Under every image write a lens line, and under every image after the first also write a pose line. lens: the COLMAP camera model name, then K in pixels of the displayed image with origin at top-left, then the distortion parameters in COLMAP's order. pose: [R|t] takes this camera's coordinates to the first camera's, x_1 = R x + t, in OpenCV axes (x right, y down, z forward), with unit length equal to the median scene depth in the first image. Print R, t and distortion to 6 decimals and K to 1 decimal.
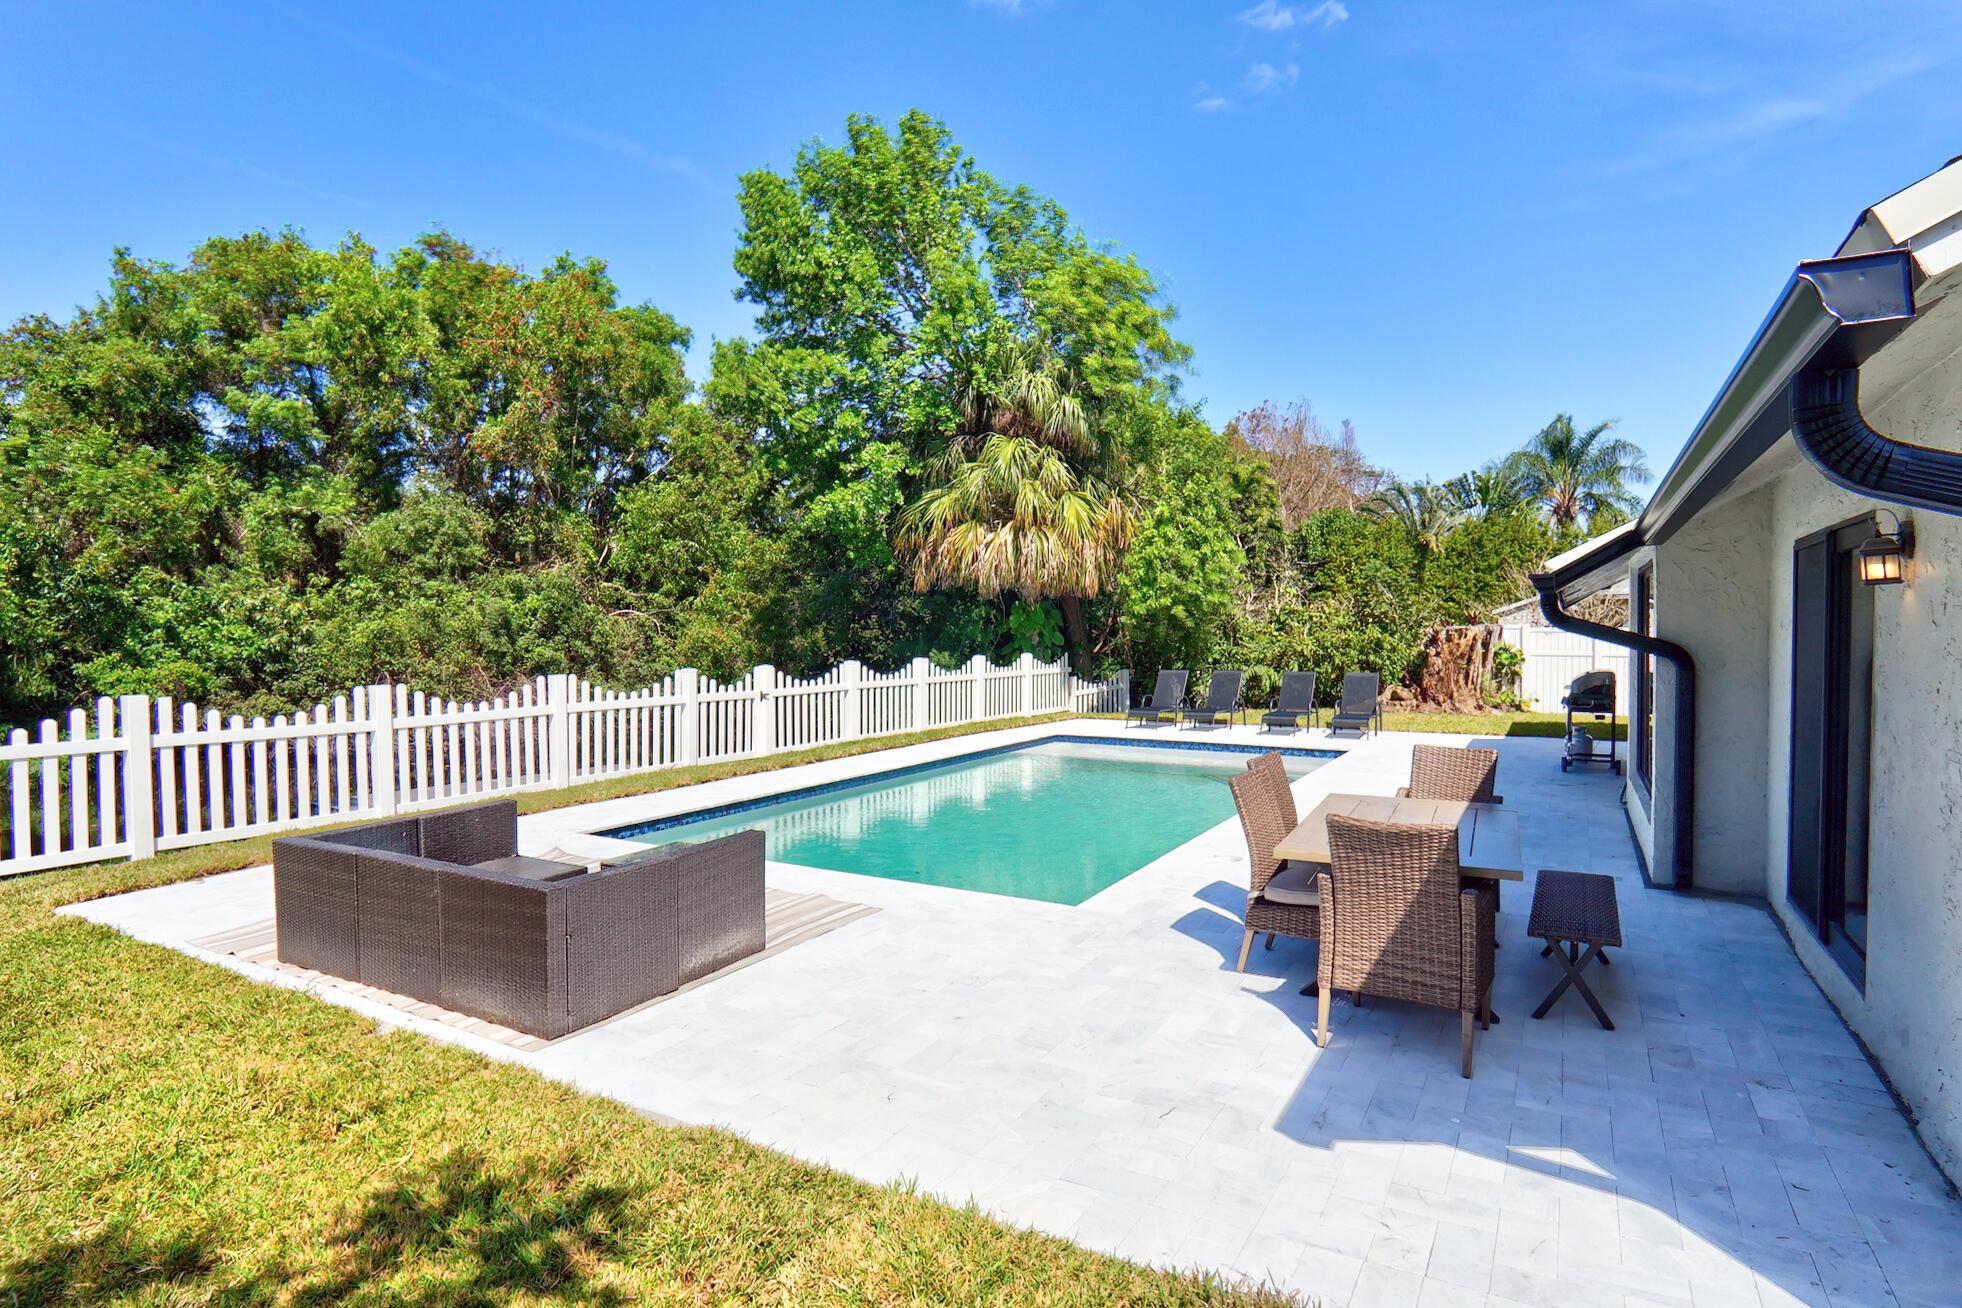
lens RADIAL K [[1022.0, 0, 990.6], [0, 1022.0, 653.6], [0, 0, 1]] dist [-0.023188, 0.003743]
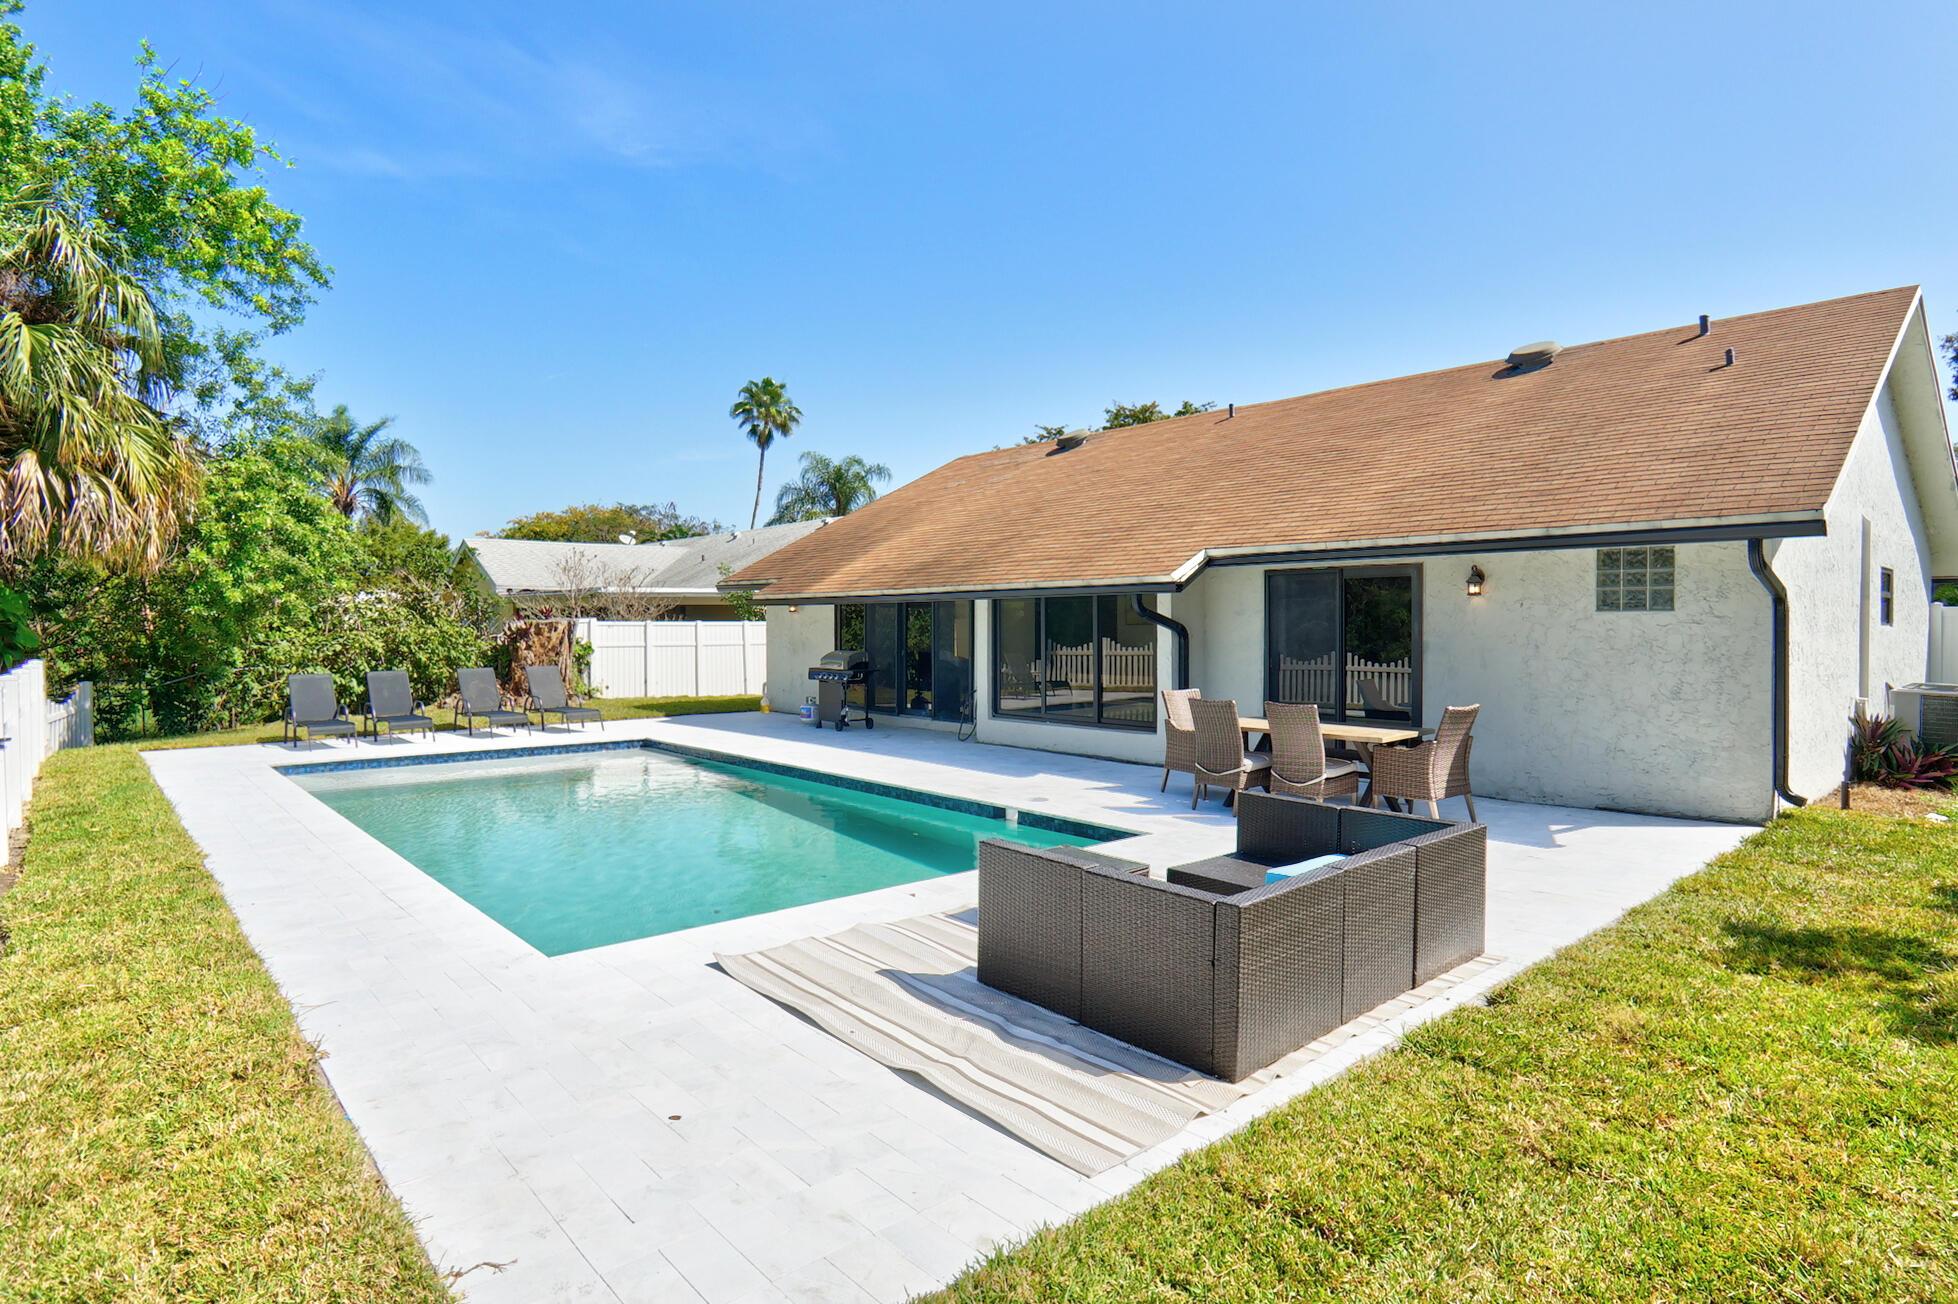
lens RADIAL K [[1019.9, 0, 987.4], [0, 1019.9, 658.1], [0, 0, 1]] dist [-0.023188, 0.003743]
pose [[0.322490, -0.032638, 0.946010, -0.369550], [0.028112, 0.999295, 0.024893, -0.001219], [-0.946155, 0.018566, 0.323180, 0.247739]]
